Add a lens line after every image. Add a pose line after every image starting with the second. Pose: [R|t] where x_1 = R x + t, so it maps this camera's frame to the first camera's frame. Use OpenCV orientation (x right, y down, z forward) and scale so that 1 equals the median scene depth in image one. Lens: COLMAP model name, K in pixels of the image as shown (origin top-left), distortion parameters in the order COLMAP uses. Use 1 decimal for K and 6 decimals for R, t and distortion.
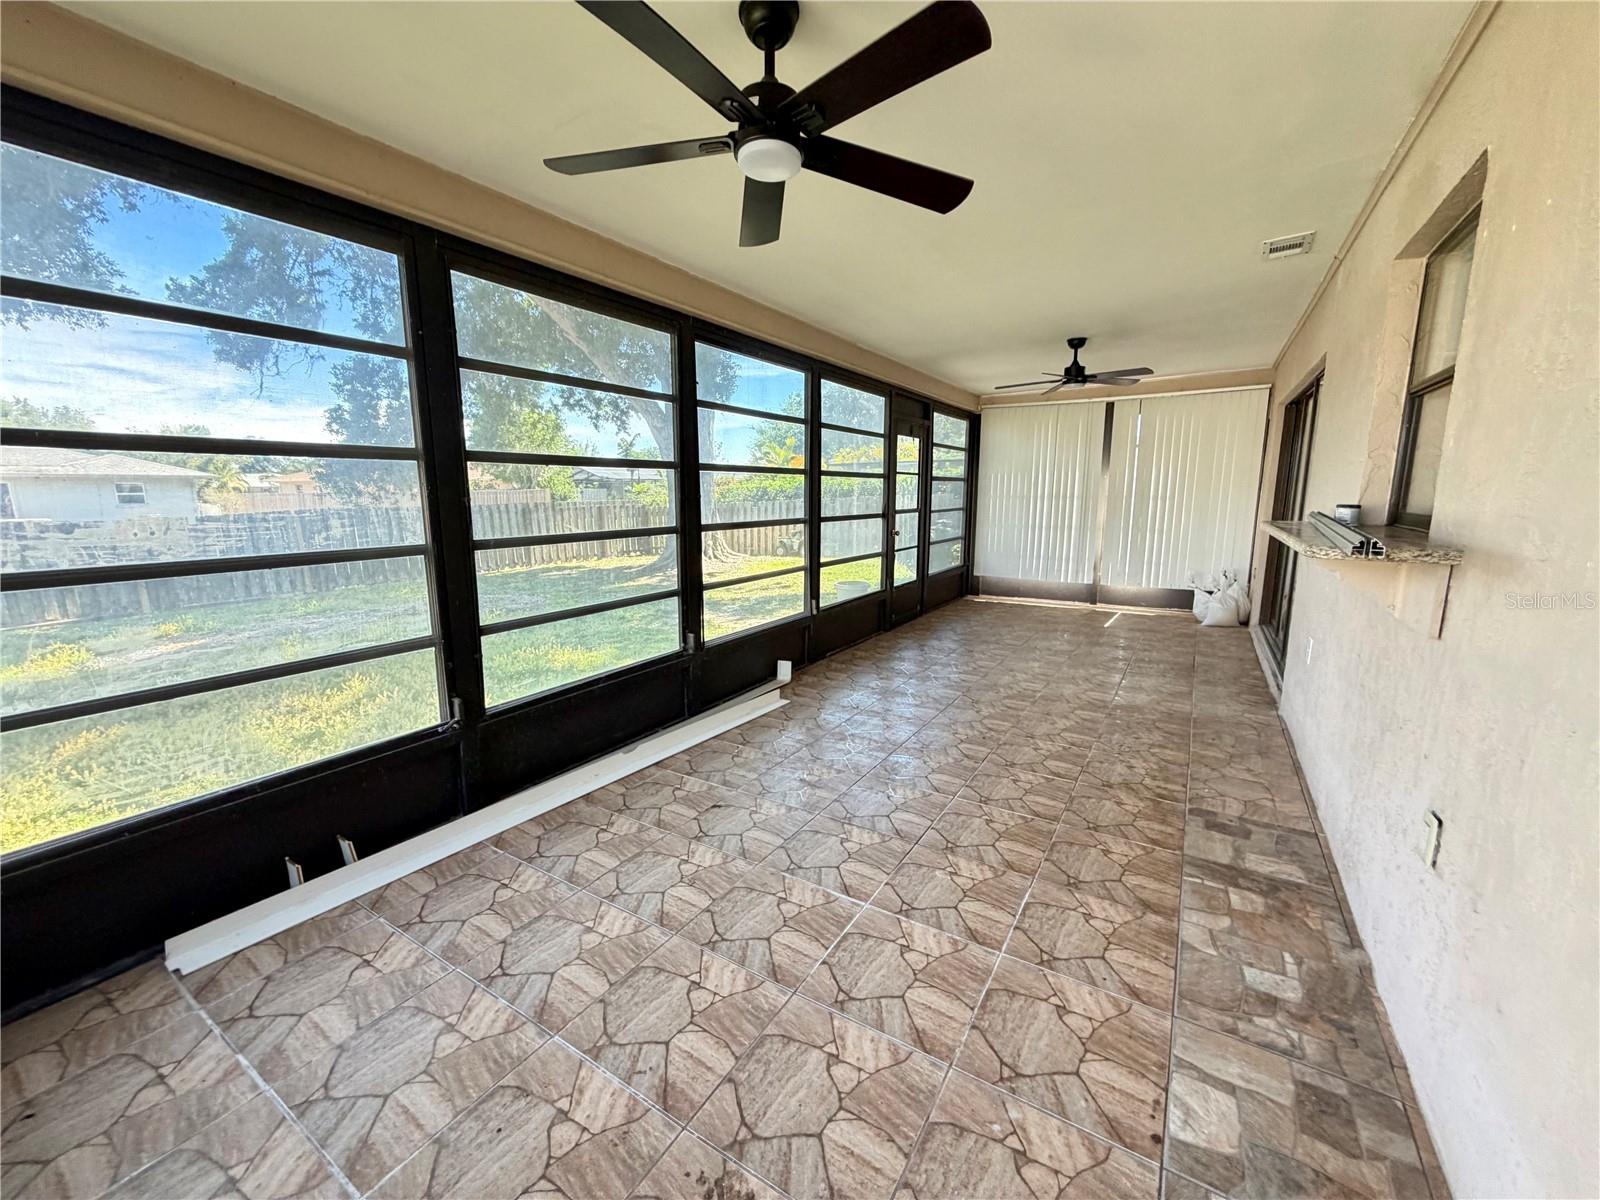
lens RADIAL K [[640.3, 0, 800.0], [0, 640.3, 600.0], [0, 0, 1]] dist [0.000913, -0.000105]
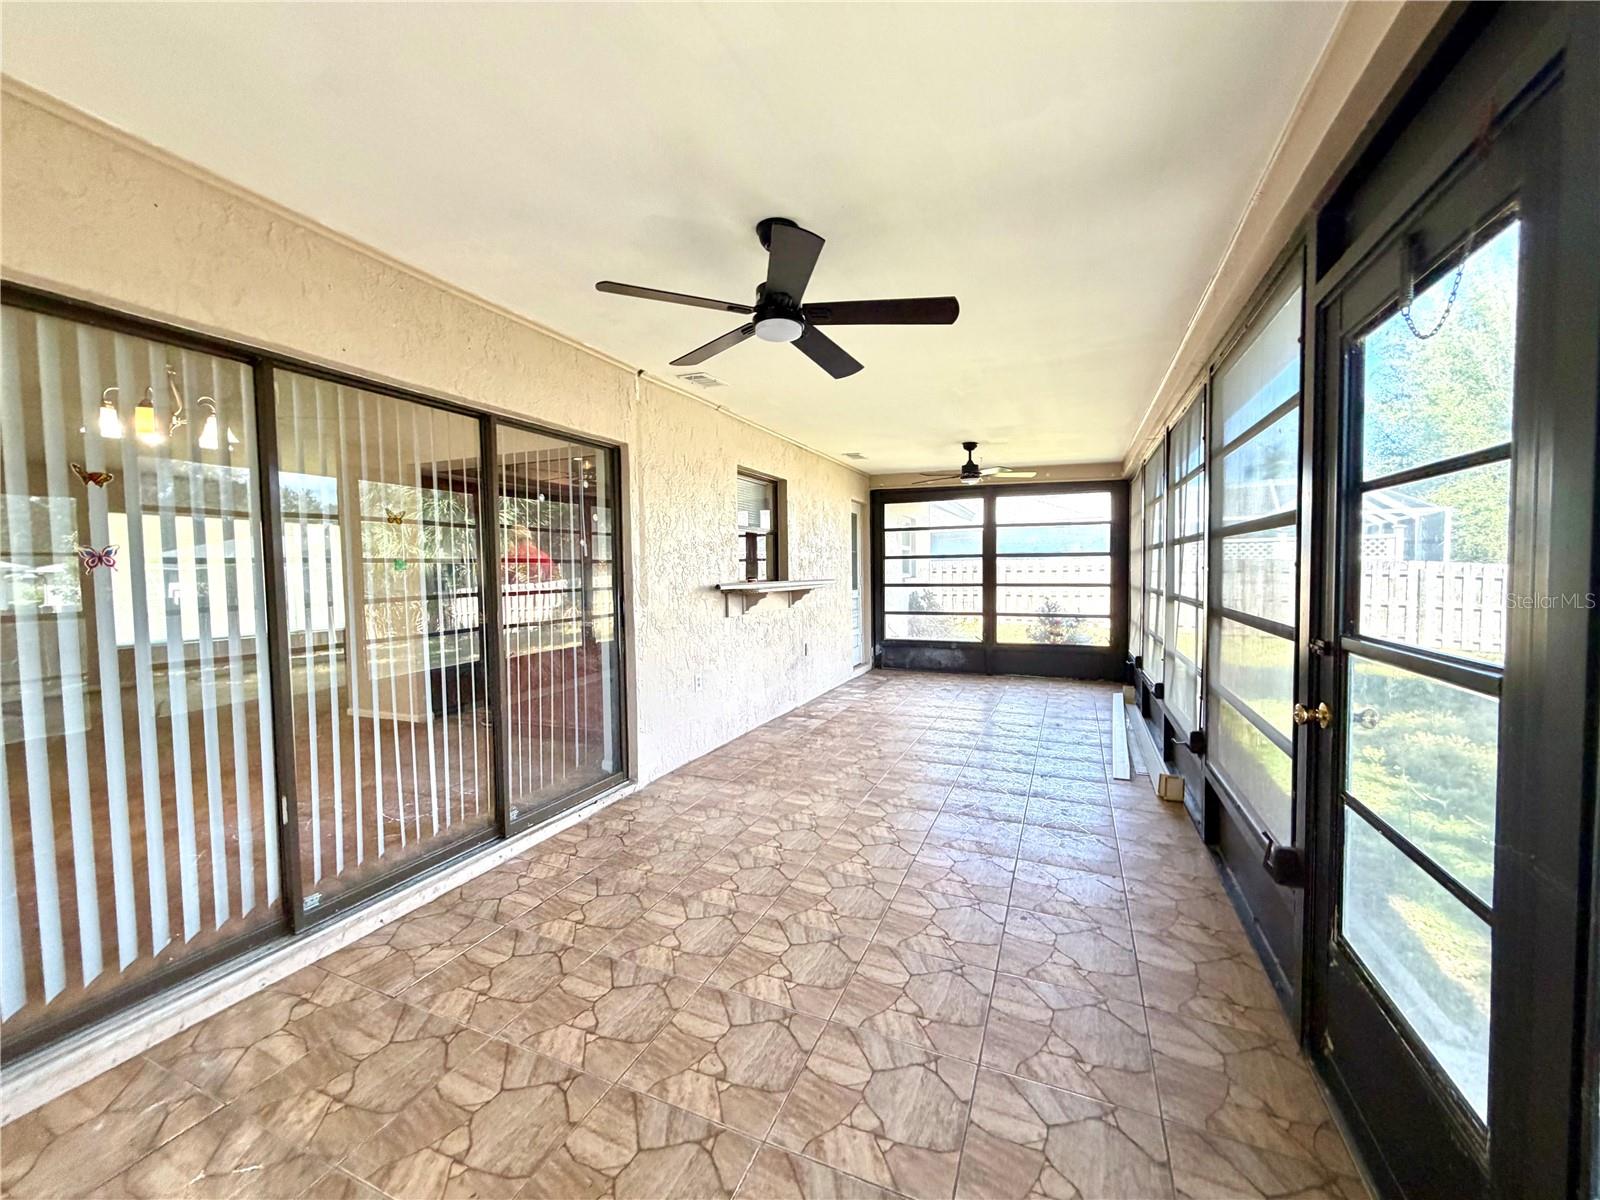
lens RADIAL K [[640.3, 0, 800.0], [0, 640.3, 600.0], [0, 0, 1]] dist [0.000913, -0.000105]
pose [[-0.987591, 0.029252, -0.154299, 0.728080], [-0.003699, 0.977896, 0.209061, -0.370105], [0.157004, 0.207037, -0.965653, 2.197430]]
